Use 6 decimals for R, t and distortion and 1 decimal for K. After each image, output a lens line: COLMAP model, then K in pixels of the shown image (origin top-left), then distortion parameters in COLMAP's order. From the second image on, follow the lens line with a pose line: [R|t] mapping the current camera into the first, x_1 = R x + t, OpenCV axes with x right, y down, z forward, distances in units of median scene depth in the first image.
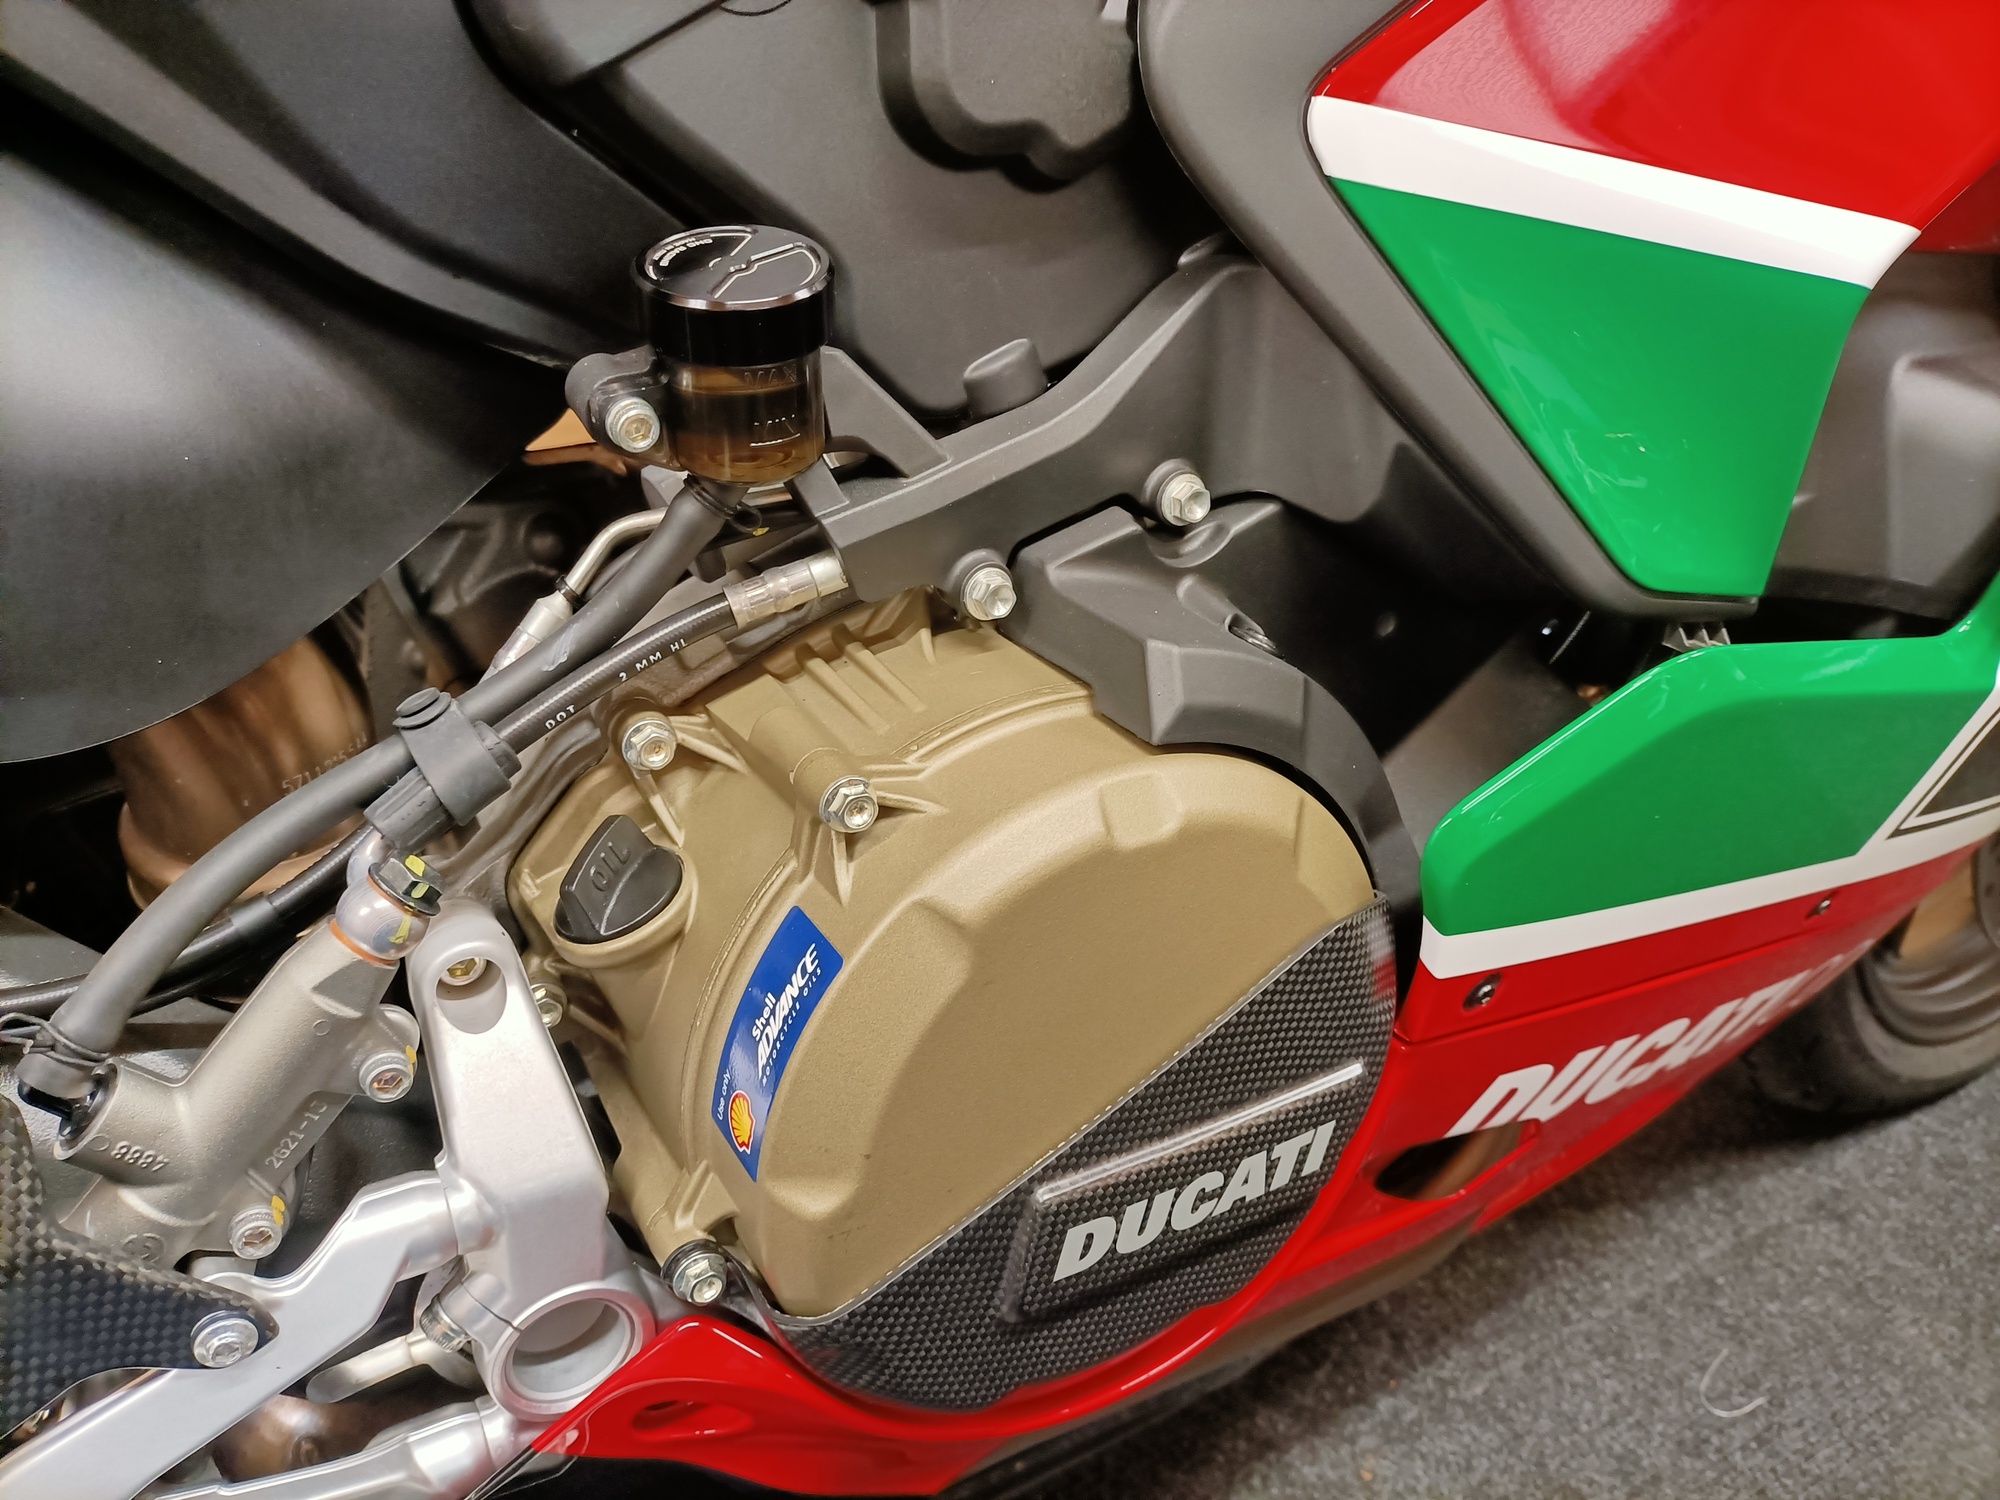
lens RADIAL K [[1495.8, 0, 1001.4], [0, 1495.8, 787.6], [0, 0, 1]] dist [0.050508, -0.064434]
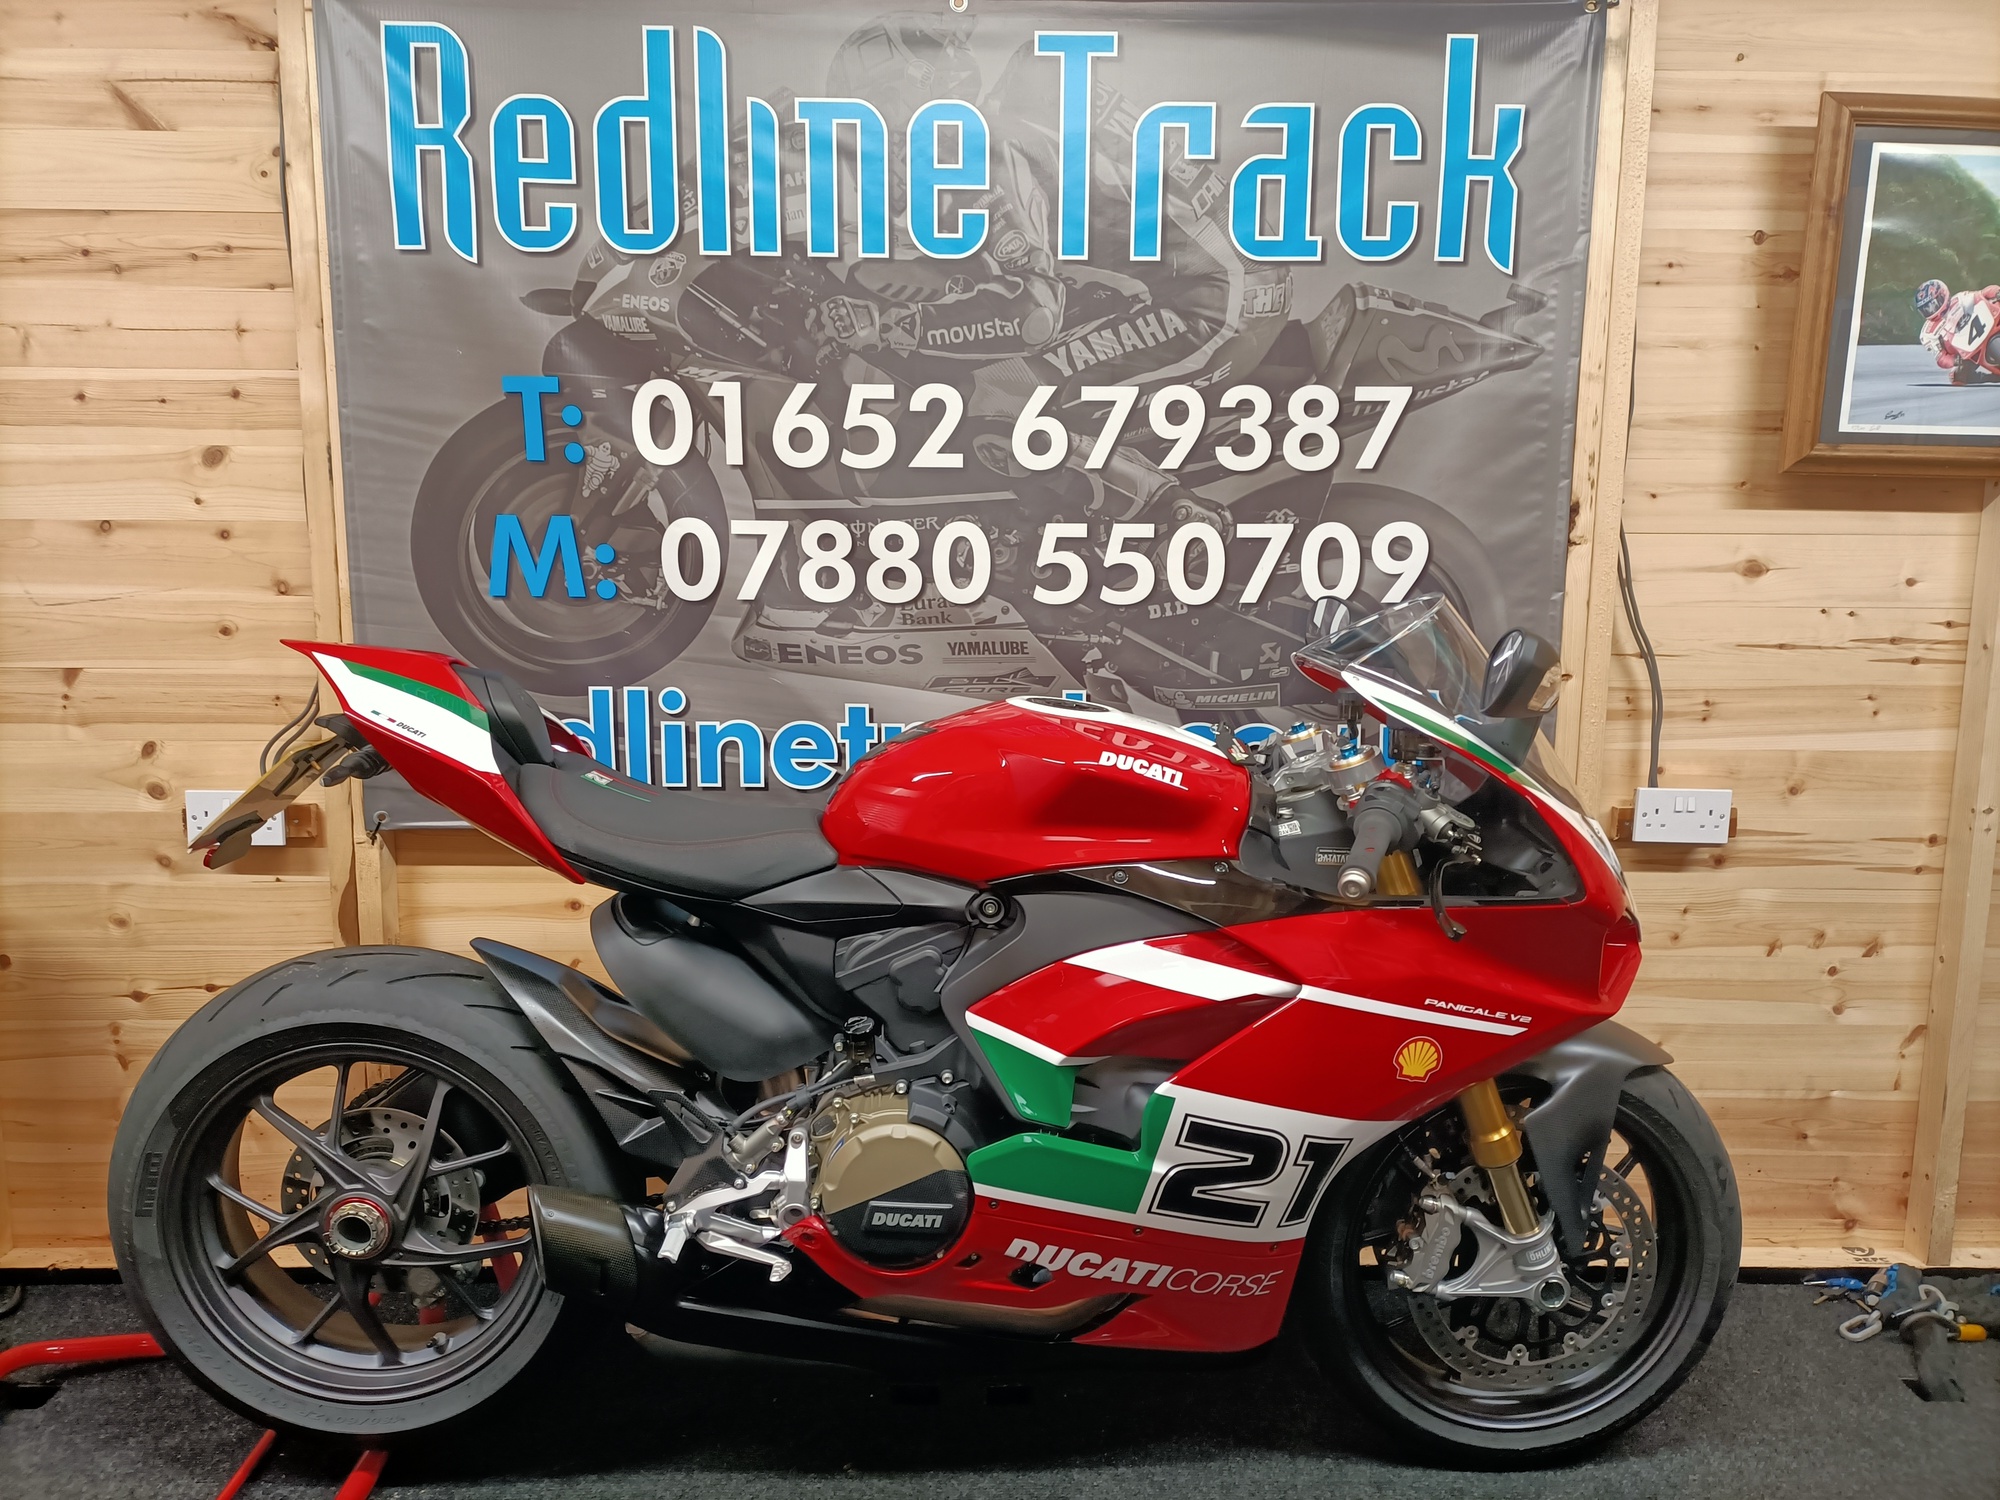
lens RADIAL K [[1456.7, 0, 1004.0], [0, 1456.7, 767.8], [0, 0, 1]] dist [0.074305, -0.073153]
pose [[0.881594, 0.113415, -0.458181, 2.497455], [-0.256349, 0.930113, -0.263013, 0.078149], [0.396330, 0.349324, 0.849055, -3.546502]]
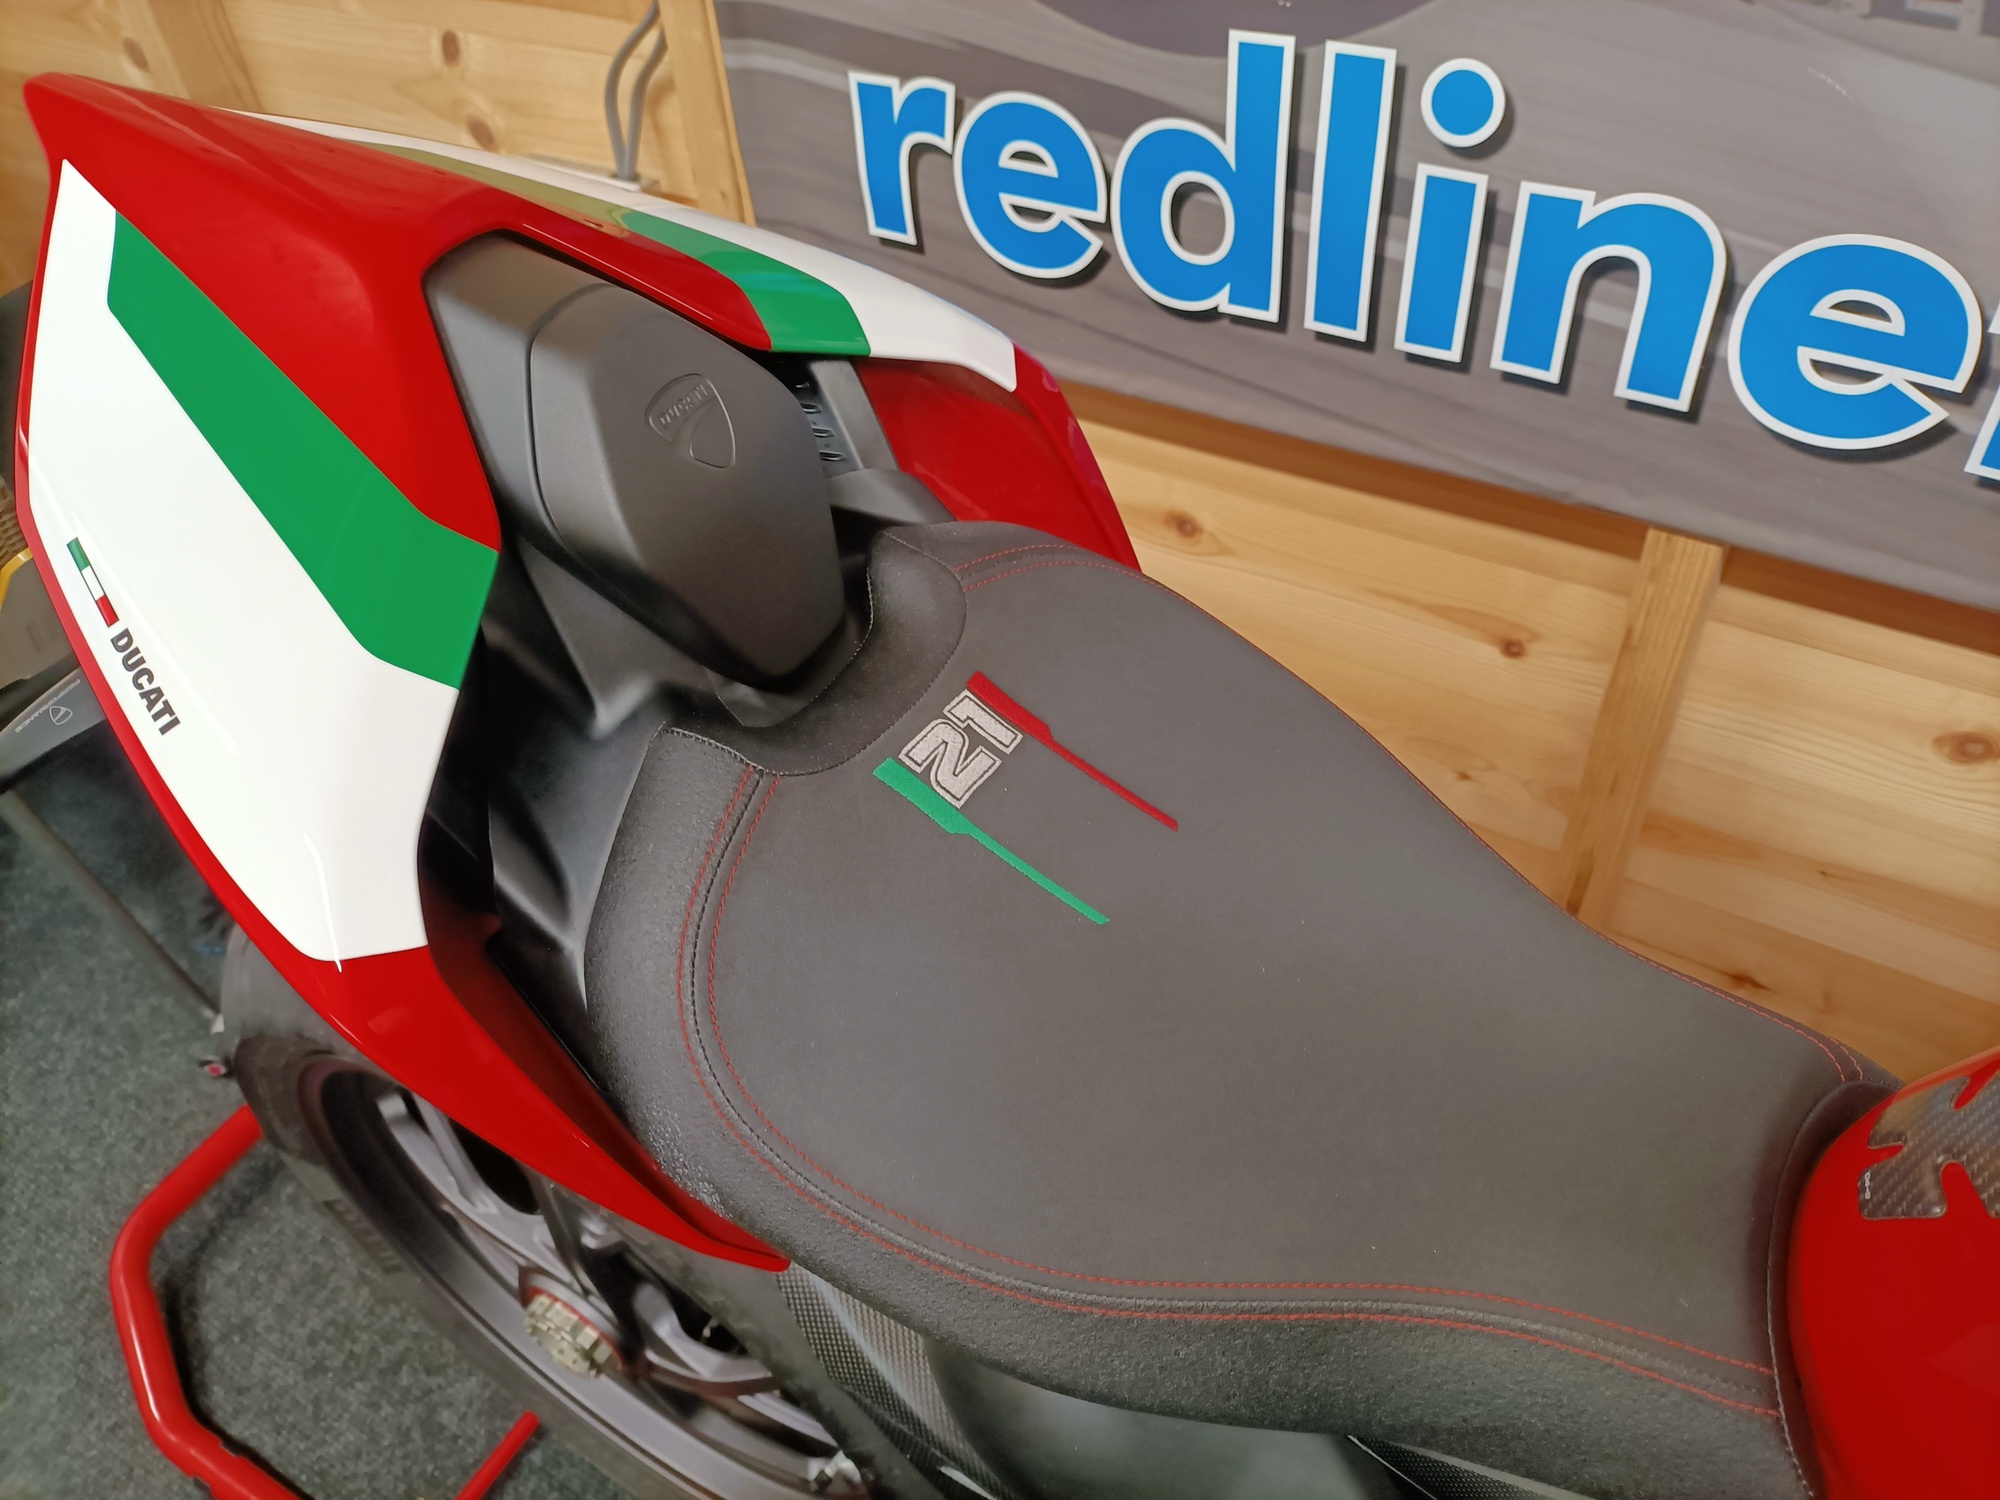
lens RADIAL K [[1495.8, 0, 1011.0], [0, 1495.8, 763.4], [0, 0, 1]] dist [0.050508, -0.064434]
pose [[0.494332, 0.602161, -0.626928, -0.270098], [-0.367422, 0.798356, 0.477104, -1.598677], [0.787805, -0.005501, 0.615900, -0.494261]]
